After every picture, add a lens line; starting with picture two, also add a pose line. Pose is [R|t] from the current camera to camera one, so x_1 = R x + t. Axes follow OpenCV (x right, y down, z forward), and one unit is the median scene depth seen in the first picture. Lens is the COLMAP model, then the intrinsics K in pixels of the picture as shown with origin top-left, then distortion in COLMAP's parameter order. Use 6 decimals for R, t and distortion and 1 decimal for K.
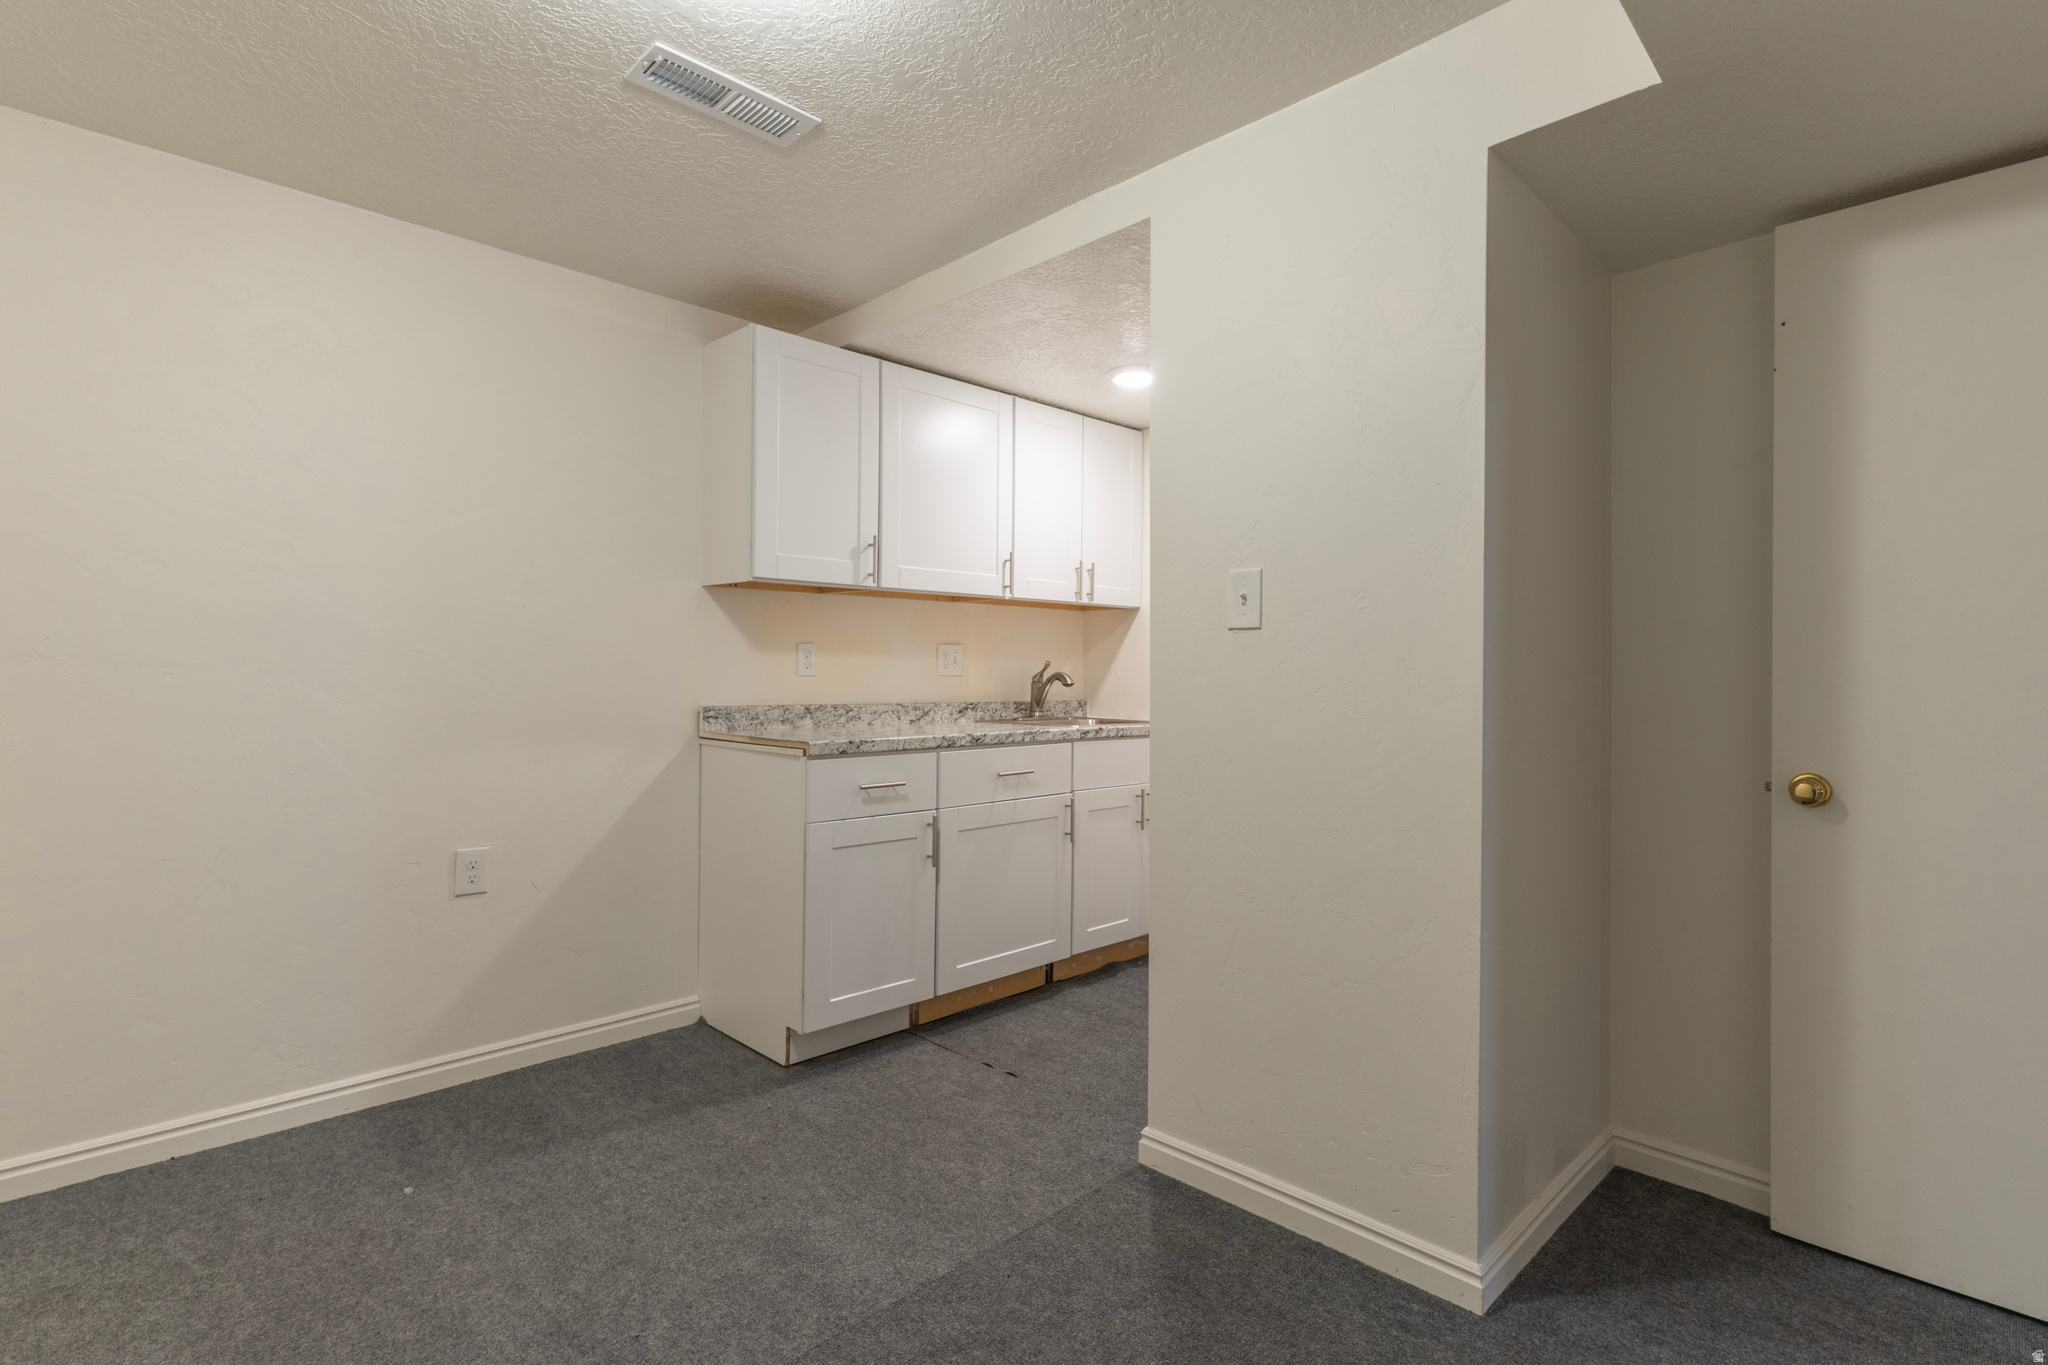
lens RADIAL K [[982.6, 0, 1027.9], [0, 982.6, 680.0], [0, 0, 1]] dist [0.012722, -0.000516]
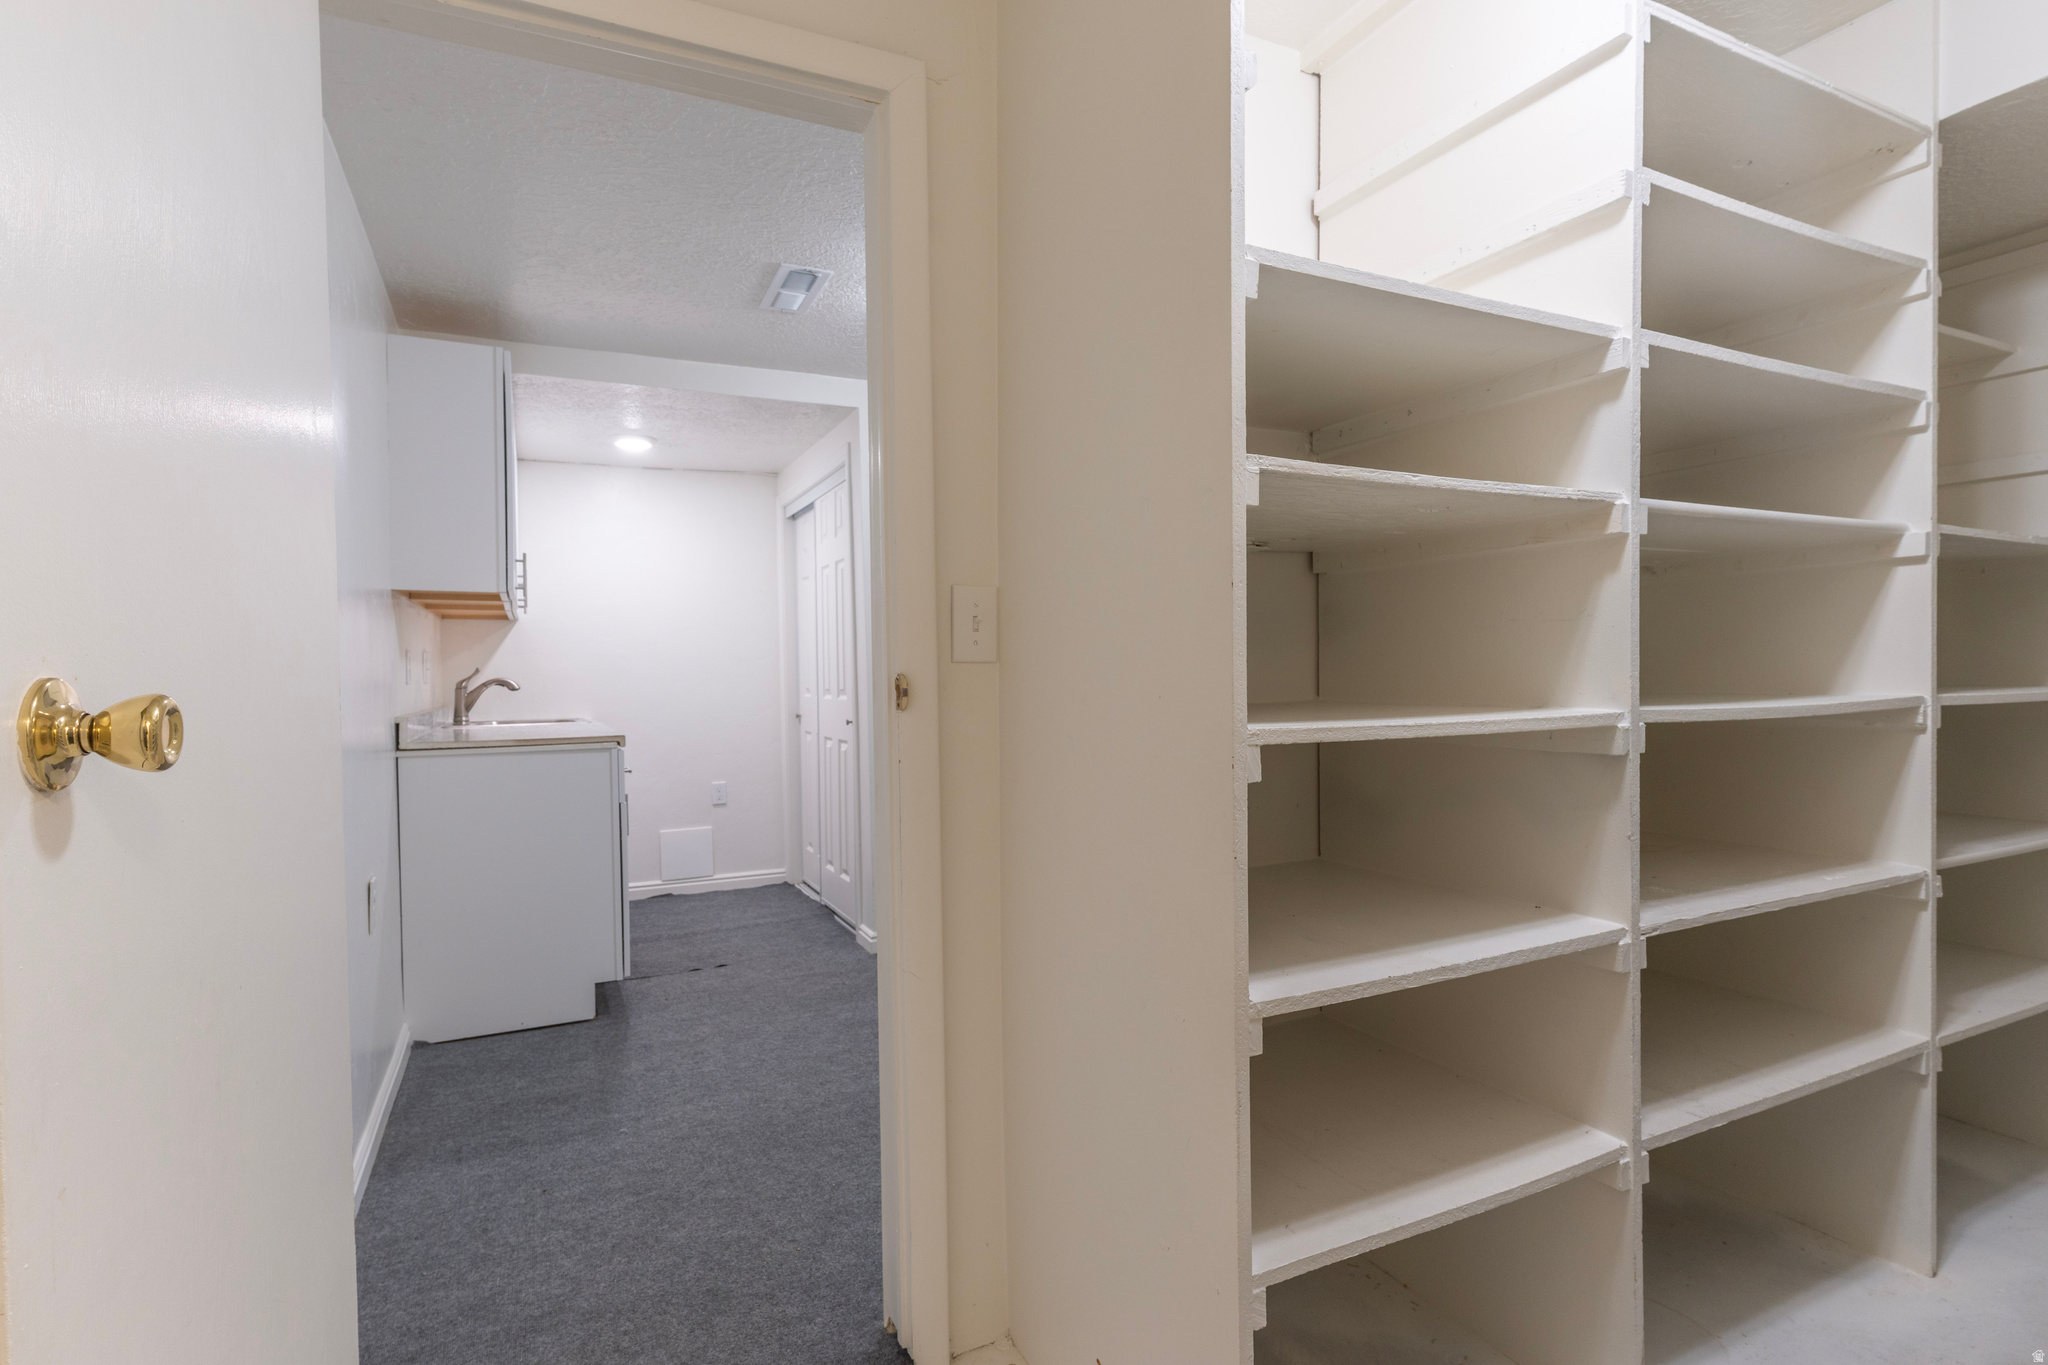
lens RADIAL K [[982.6, 0, 1028.0], [0, 982.6, 681.9], [0, 0, 1]] dist [0.012722, -0.000516]
pose [[0.318744, -0.017268, 0.947683, -1.320826], [0.023594, 0.999669, 0.010280, -0.002134], [-0.947547, 0.019083, 0.319046, 0.159316]]
